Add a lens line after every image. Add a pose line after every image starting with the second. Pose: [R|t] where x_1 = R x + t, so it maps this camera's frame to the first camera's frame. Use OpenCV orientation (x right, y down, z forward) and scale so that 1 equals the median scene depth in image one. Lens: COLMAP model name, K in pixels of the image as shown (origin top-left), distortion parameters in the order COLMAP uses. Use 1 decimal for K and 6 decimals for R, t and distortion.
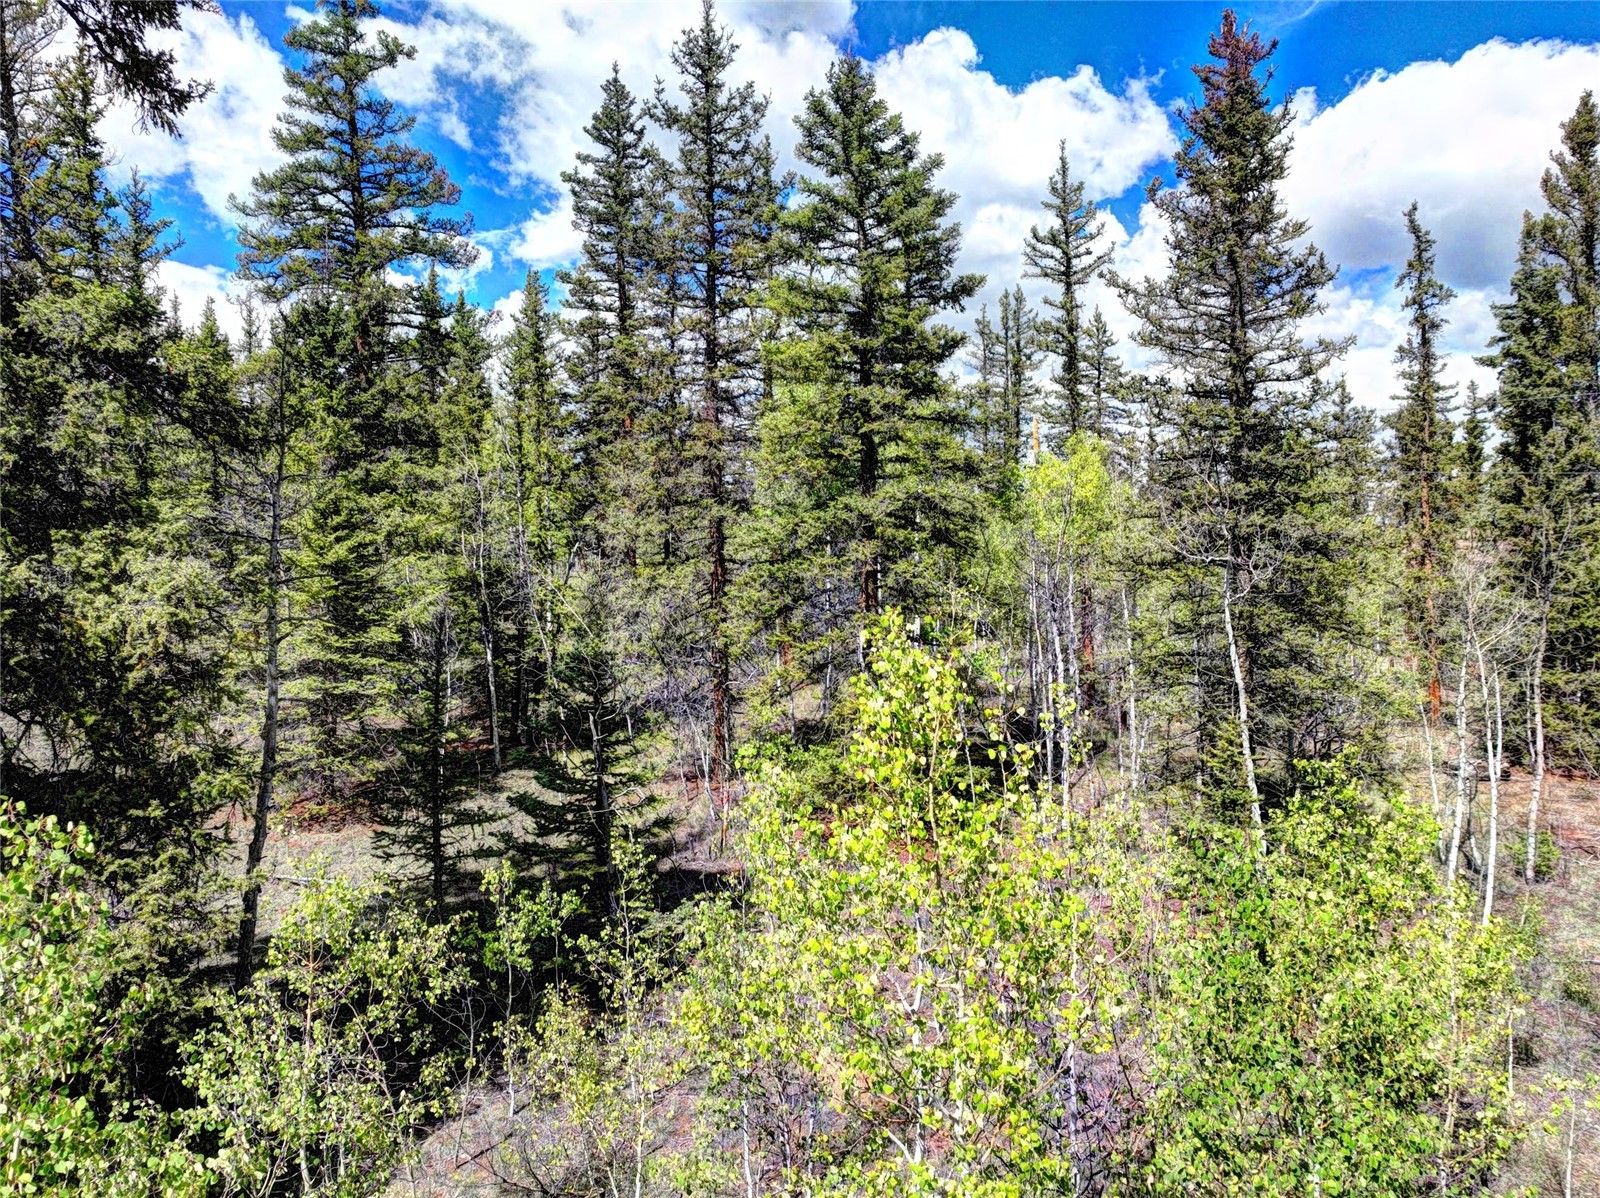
lens RADIAL K [[1135.3, 0, 799.8], [0, 1135.3, 591.1], [0, 0, 1]] dist [0.005873, 0.009781]
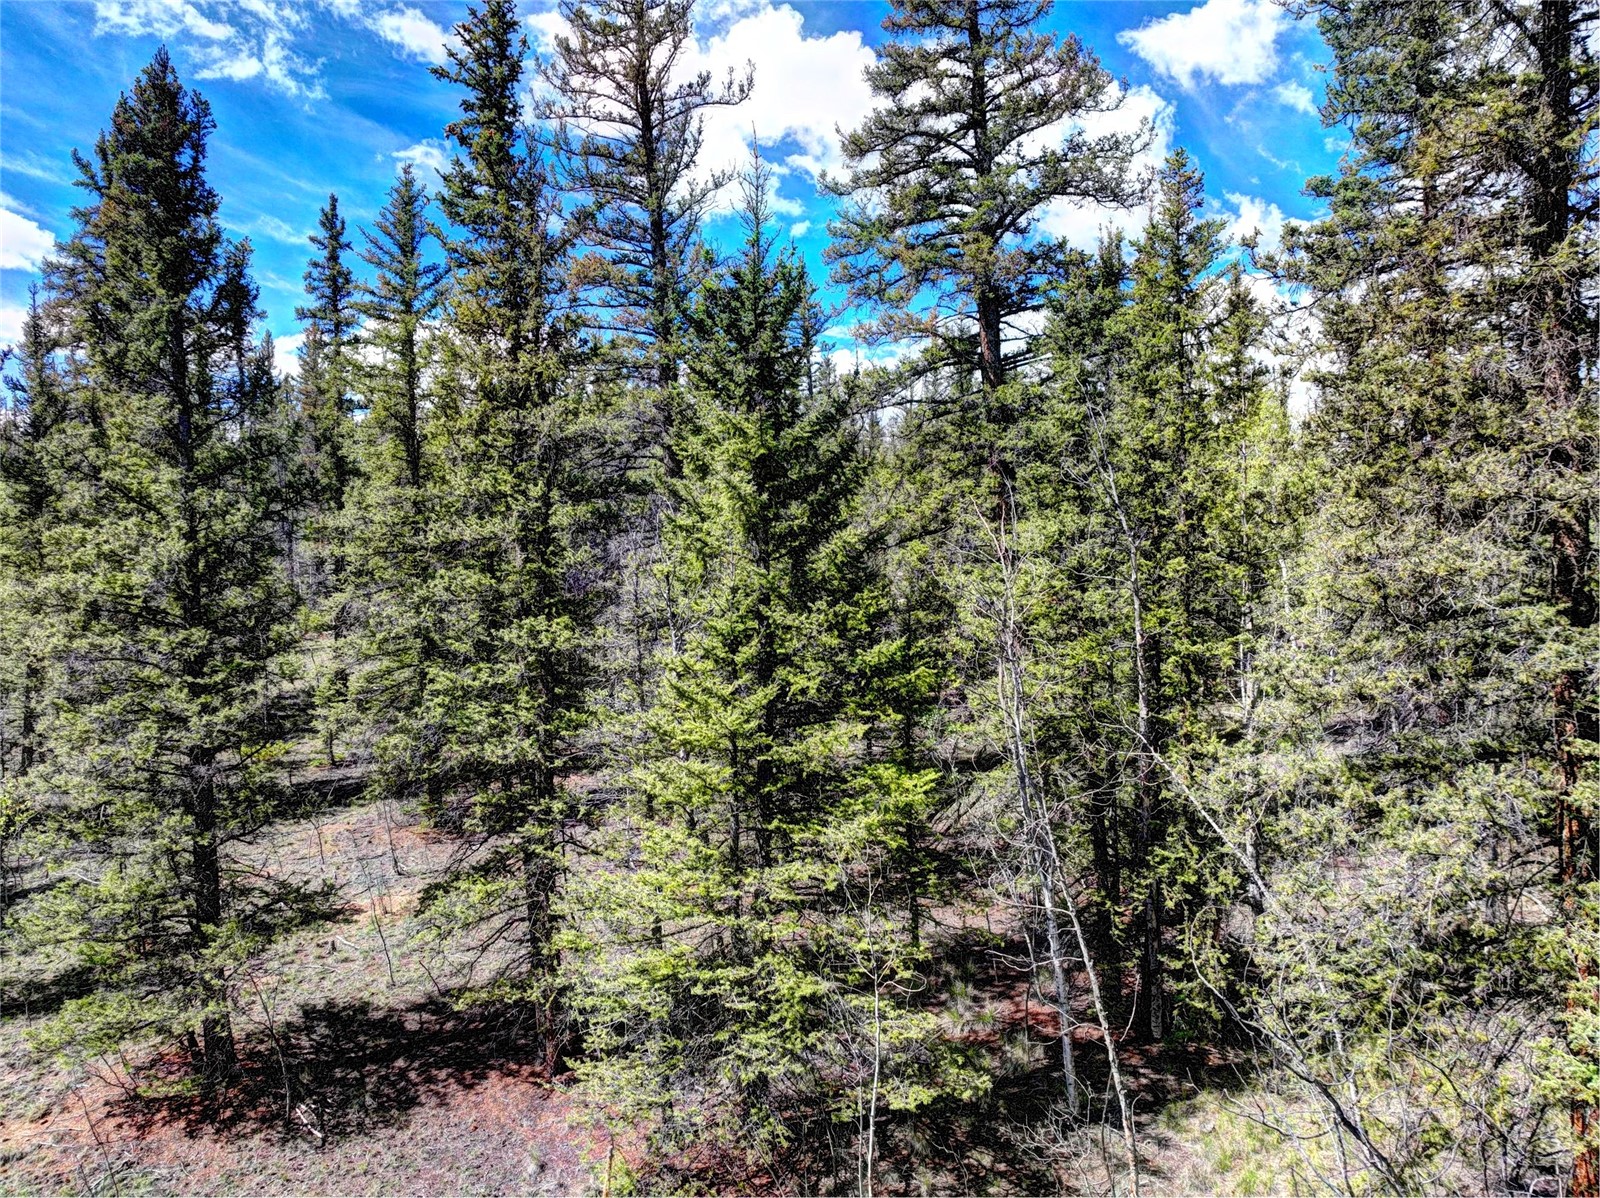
lens RADIAL K [[1135.3, 0, 809.7], [0, 1135.3, 601.7], [0, 0, 1]] dist [0.005873, 0.009781]
pose [[0.747380, -0.006742, -0.664363, -0.004451], [0.007659, 0.999969, -0.001532, -0.061678], [0.664353, -0.003943, 0.747408, 0.426073]]
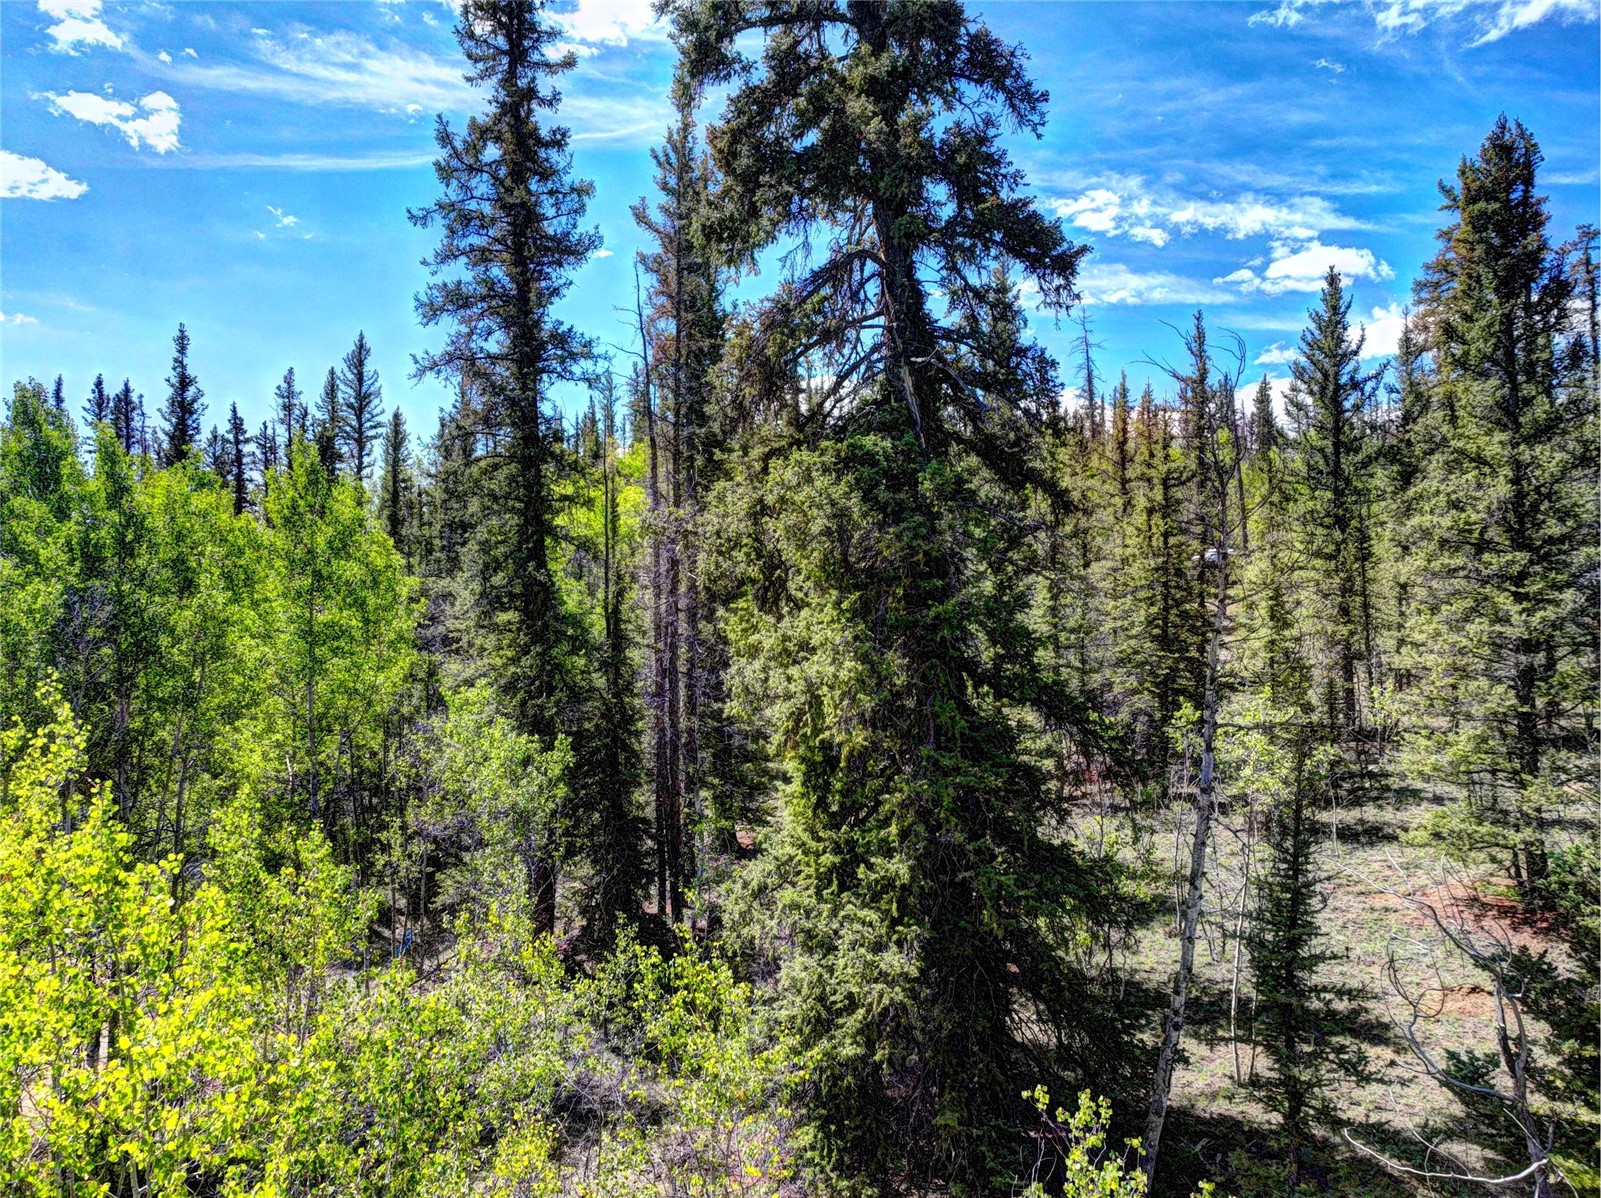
lens RADIAL K [[1136.0, 0, 799.1], [0, 1136.0, 603.4], [0, 0, 1]] dist [0.005873, 0.009781]
pose [[-0.238215, 0.005644, -0.971196, 0.189174], [0.002669, 0.999983, 0.005157, -0.029886], [0.971209, -0.001364, -0.238226, 0.376265]]
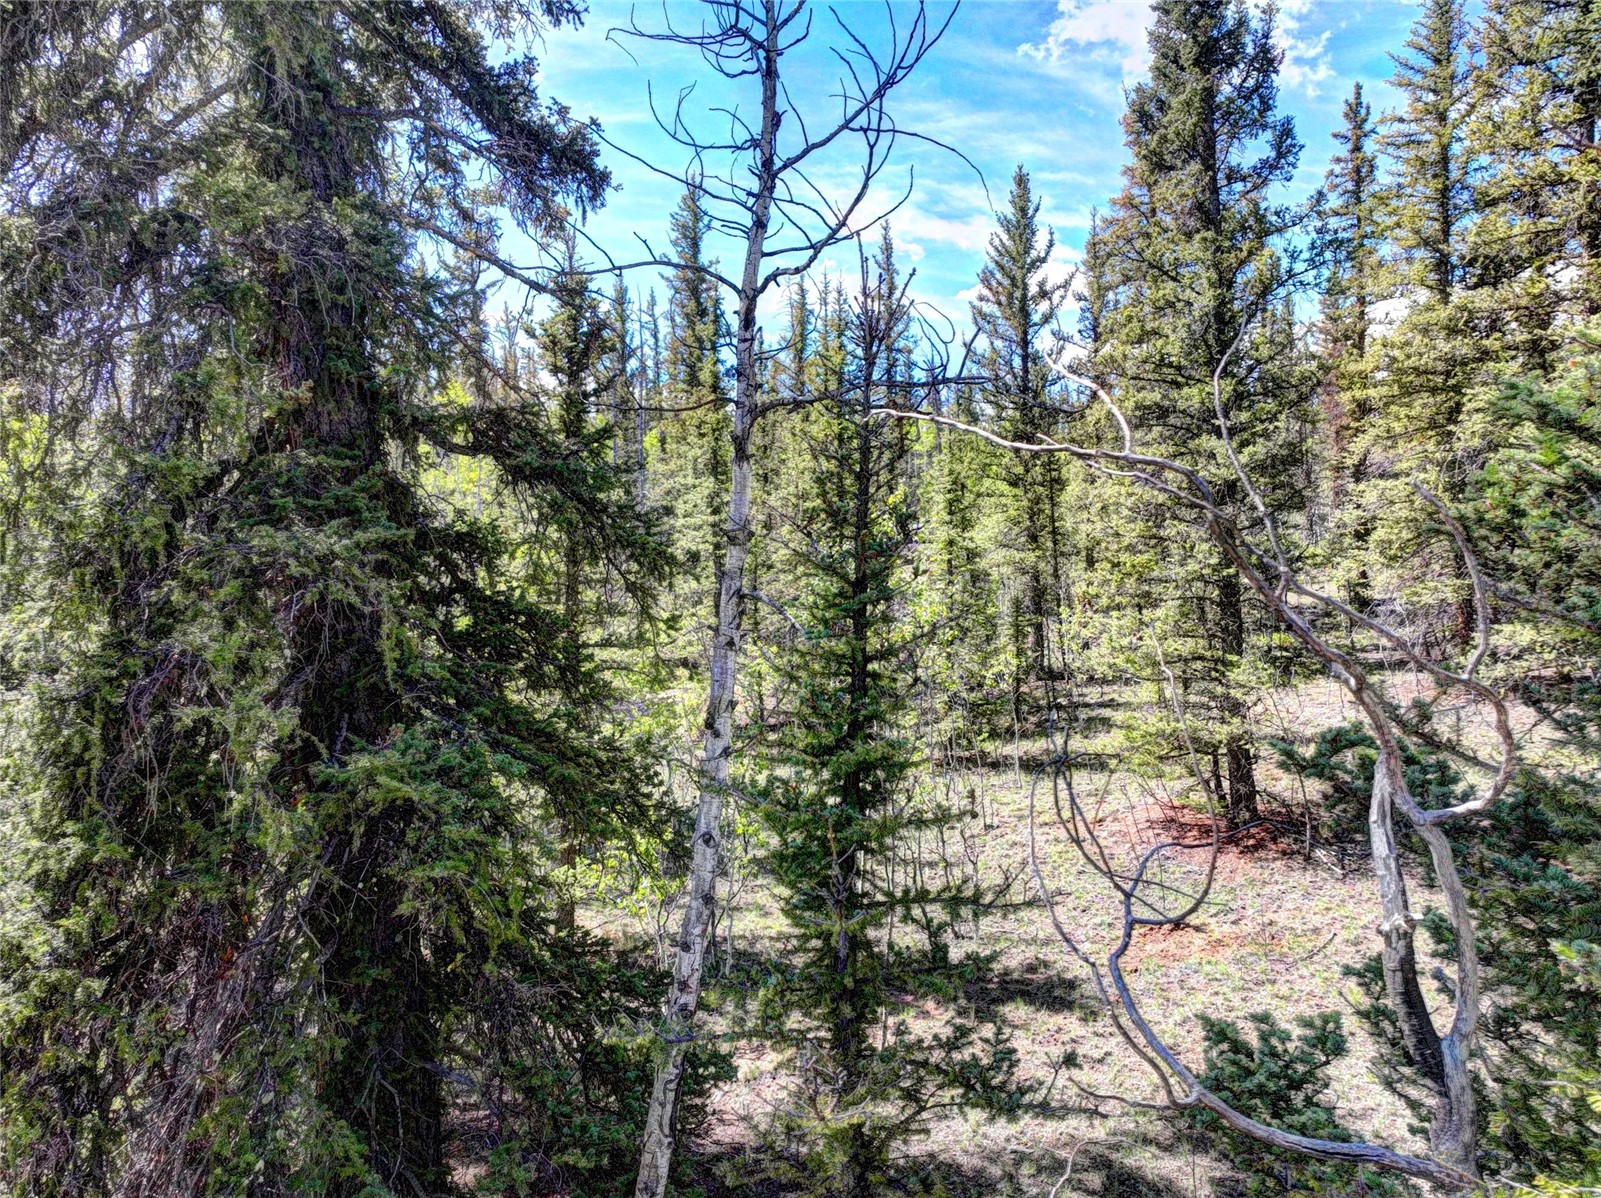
lens RADIAL K [[1136.0, 0, 793.1], [0, 1136.0, 595.4], [0, 0, 1]] dist [0.005873, 0.009781]
pose [[-0.008971, -0.000380, -0.999960, -0.006766], [0.001015, 0.999999, -0.000389, 0.039748], [0.999959, -0.001018, -0.008971, 0.425259]]
